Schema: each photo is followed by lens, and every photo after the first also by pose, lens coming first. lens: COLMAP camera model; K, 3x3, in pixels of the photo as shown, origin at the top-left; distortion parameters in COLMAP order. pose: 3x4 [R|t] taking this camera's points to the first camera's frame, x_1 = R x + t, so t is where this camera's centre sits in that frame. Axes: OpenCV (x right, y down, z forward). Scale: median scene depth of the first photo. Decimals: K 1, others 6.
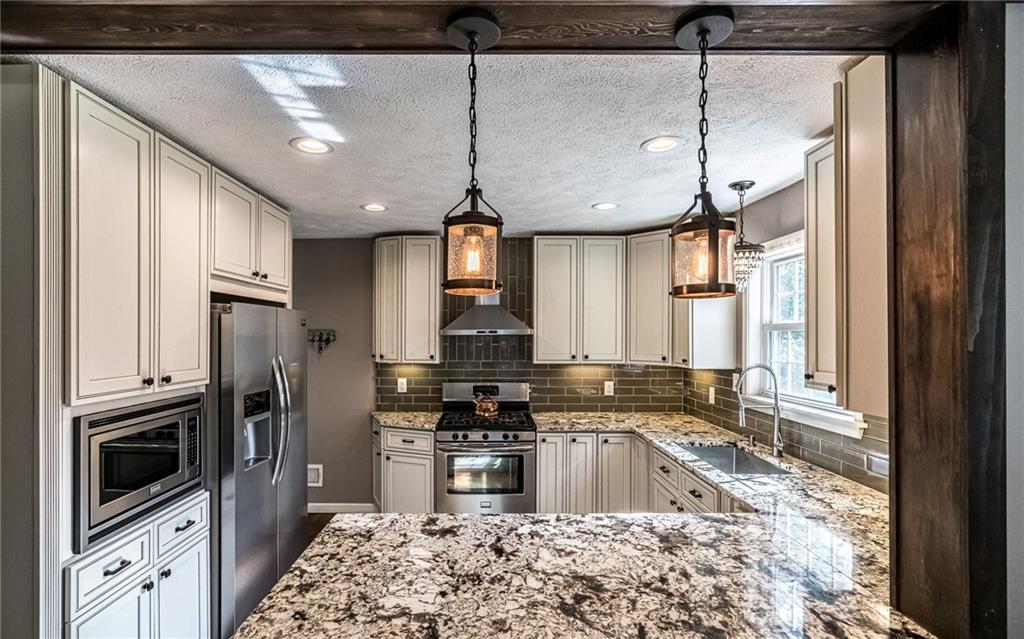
lens RADIAL K [[474.5, 0, 494.0], [0, 474.5, 335.7], [0, 0, 1]] dist [0.000089, 0.000379]
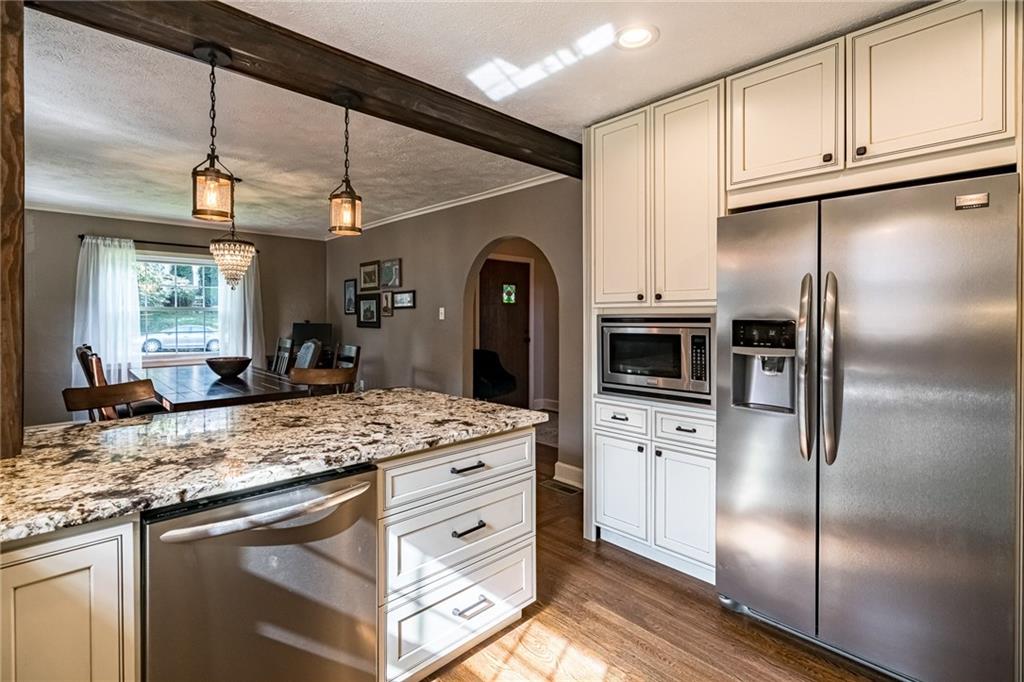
lens RADIAL K [[473.7, 0, 486.0], [0, 473.7, 319.9], [0, 0, 1]] dist [-0.000512, -0.000104]
pose [[-0.747637, 0.002350, -0.664104, 0.392406], [0.000070, 0.999994, 0.003460, 0.123225], [0.664108, 0.002541, -0.747632, 1.355654]]
